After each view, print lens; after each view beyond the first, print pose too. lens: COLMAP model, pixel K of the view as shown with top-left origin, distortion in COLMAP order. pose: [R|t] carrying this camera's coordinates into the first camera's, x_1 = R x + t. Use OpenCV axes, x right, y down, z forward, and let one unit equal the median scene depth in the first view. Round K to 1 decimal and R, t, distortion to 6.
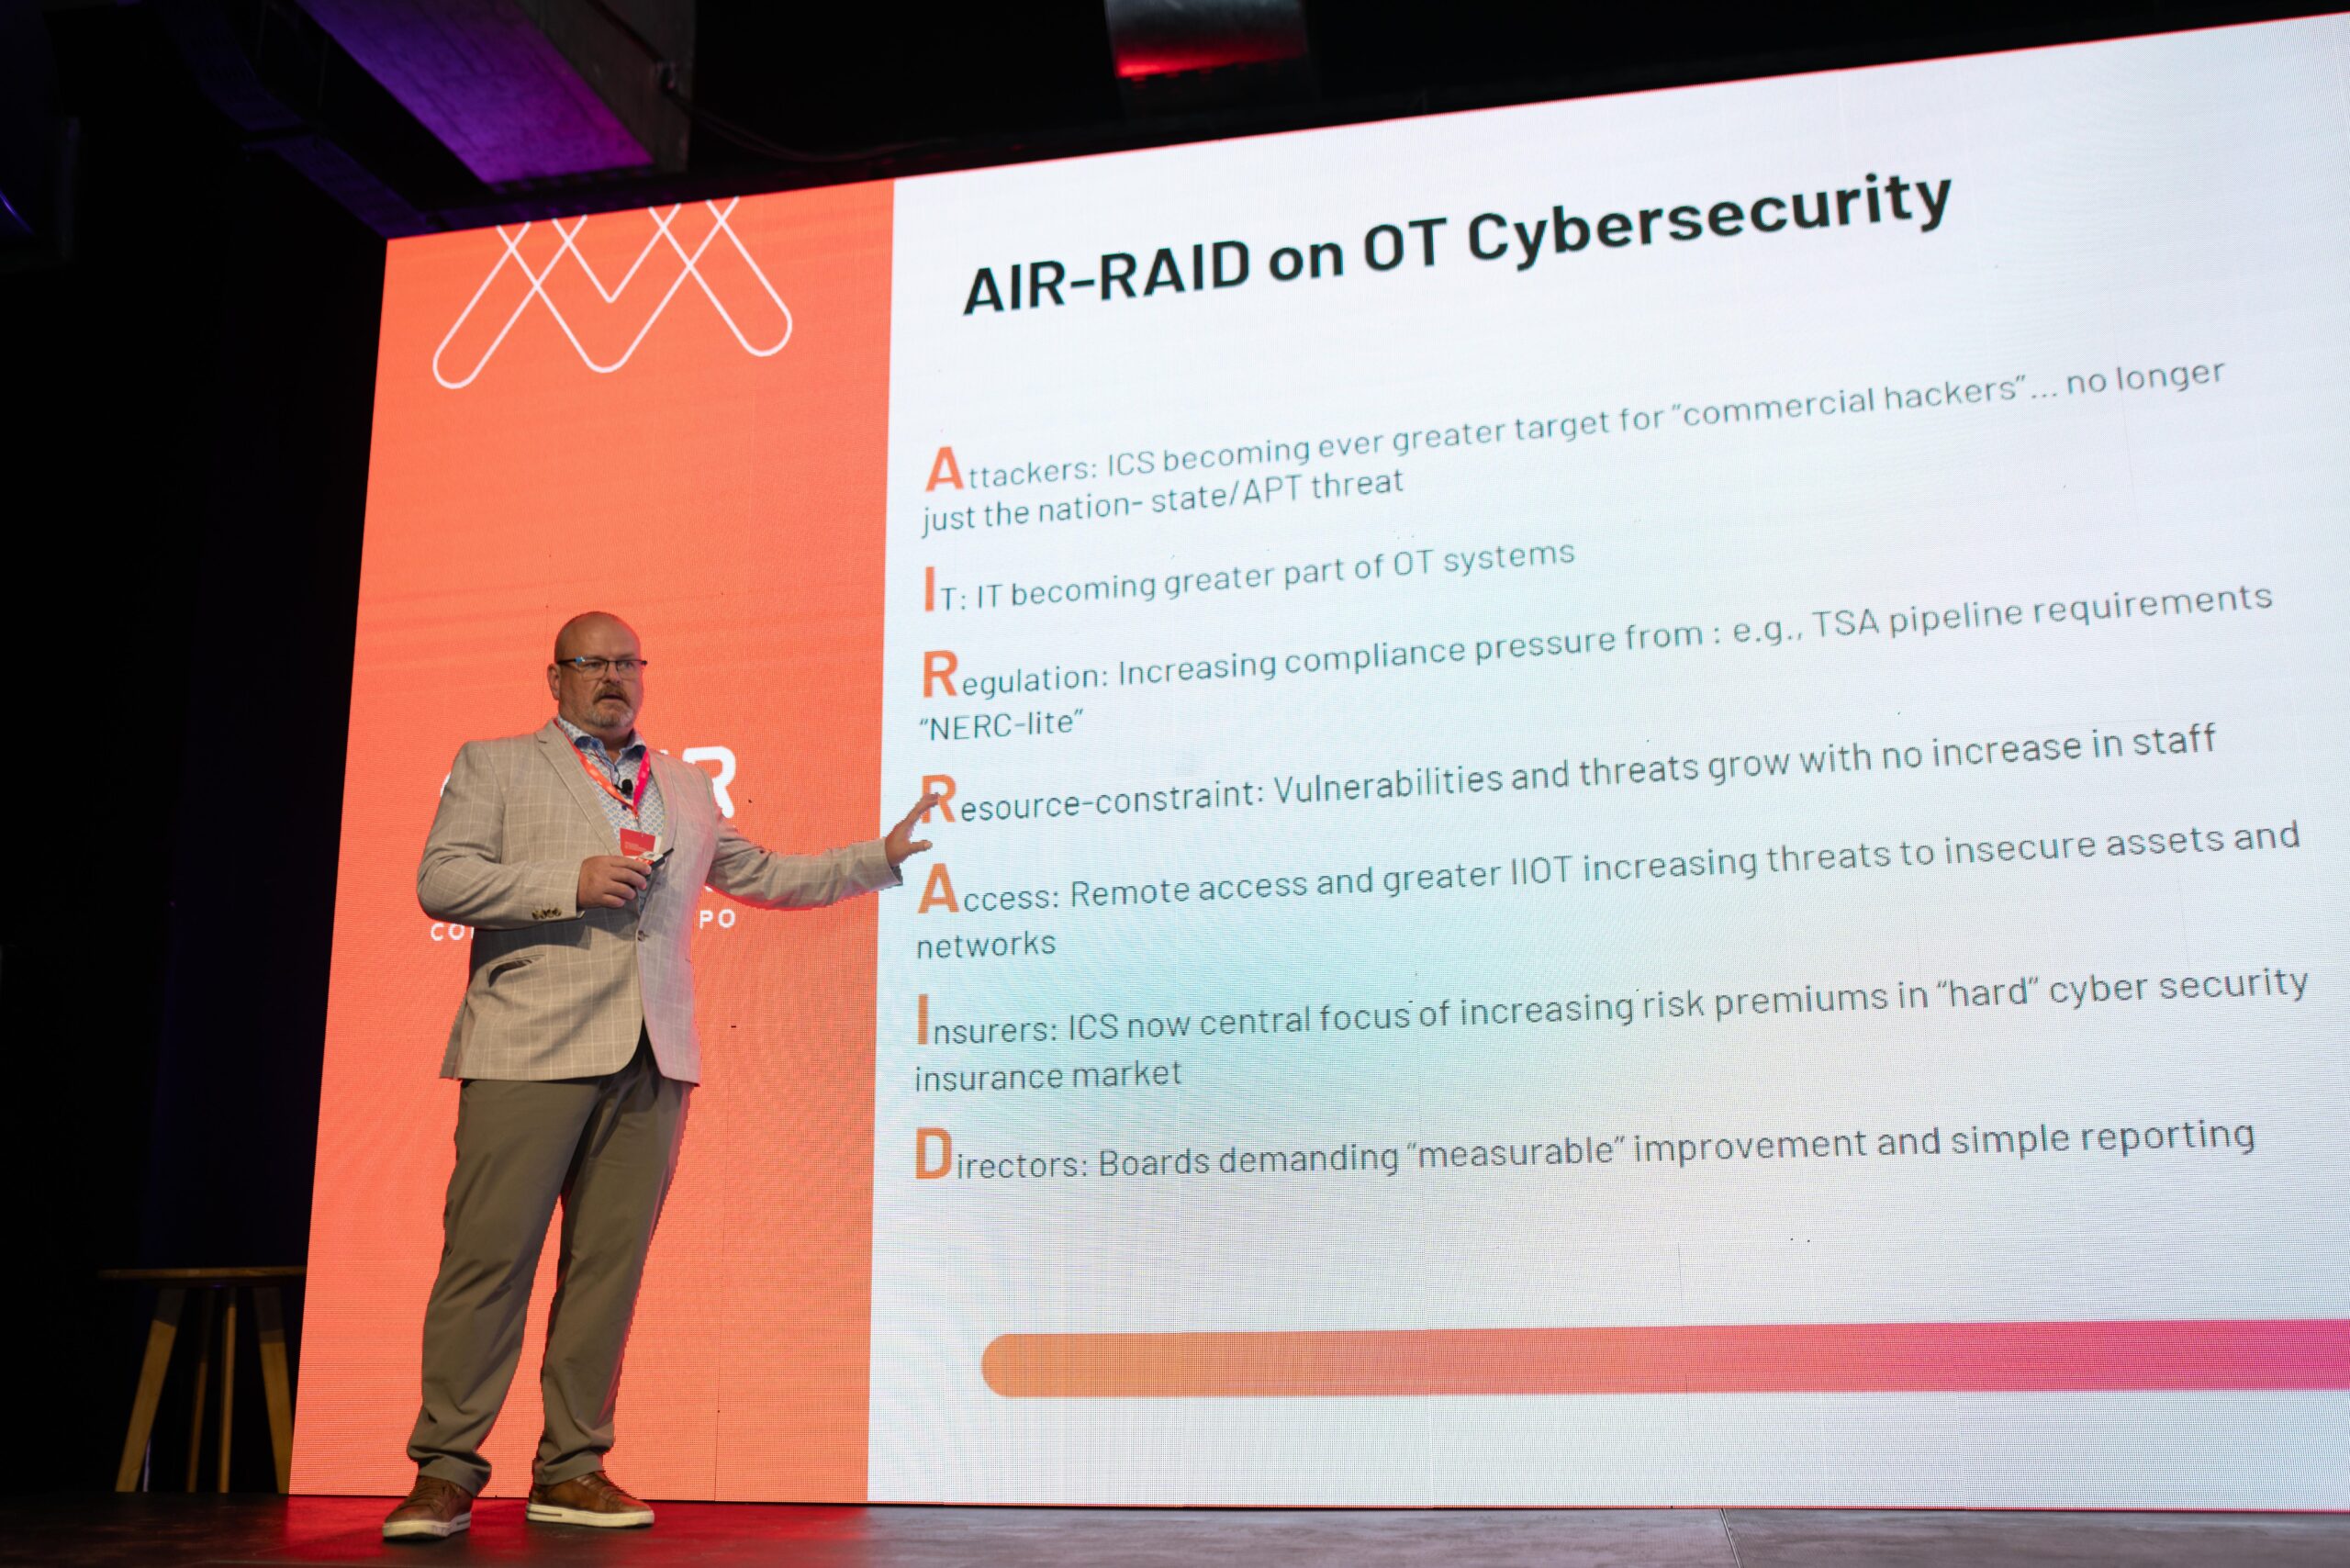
lens RADIAL K [[2224.6, 0, 1175.0], [0, 2224.6, 784.0], [0, 0, 1]] dist [-0.102946, 0.000642]
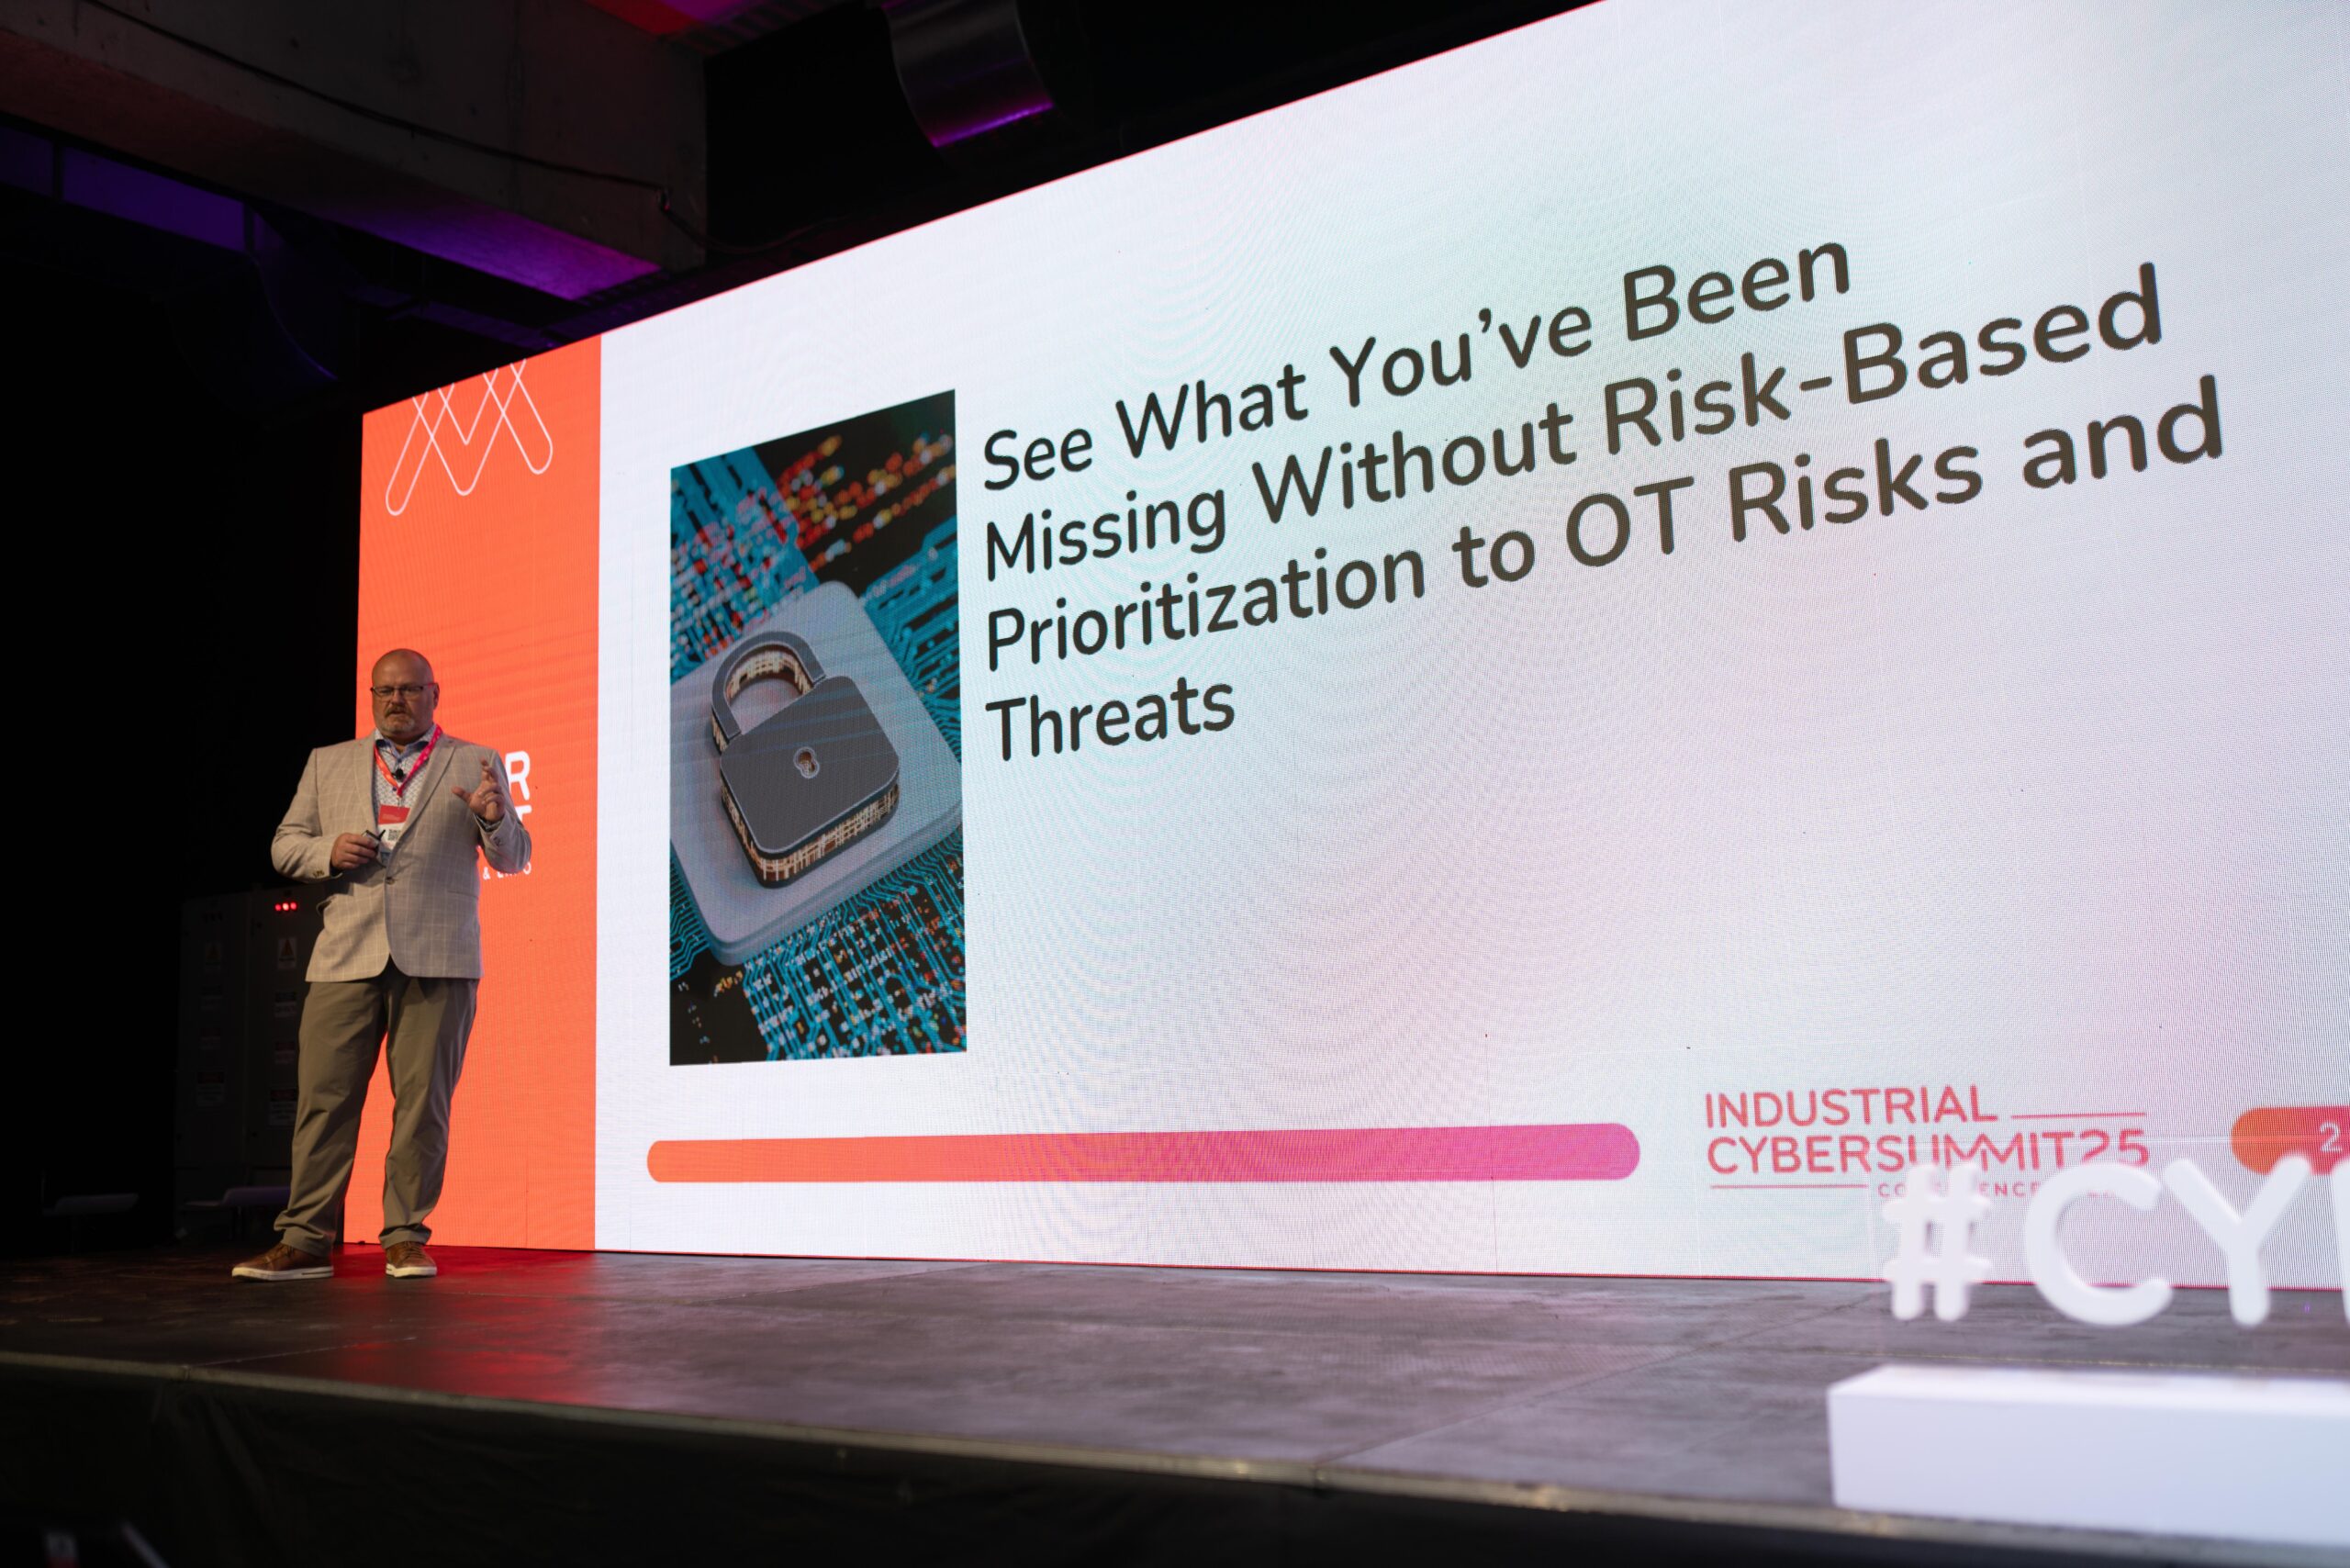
lens RADIAL K [[2224.6, 0, 1175.0], [0, 2224.6, 784.0], [0, 0, 1]] dist [-0.102946, 0.000642]
pose [[0.919929, -0.073007, -0.385228, 0.714276], [0.108522, 0.991538, 0.071237, -0.049271], [0.376768, -0.107338, 0.920068, -0.180538]]
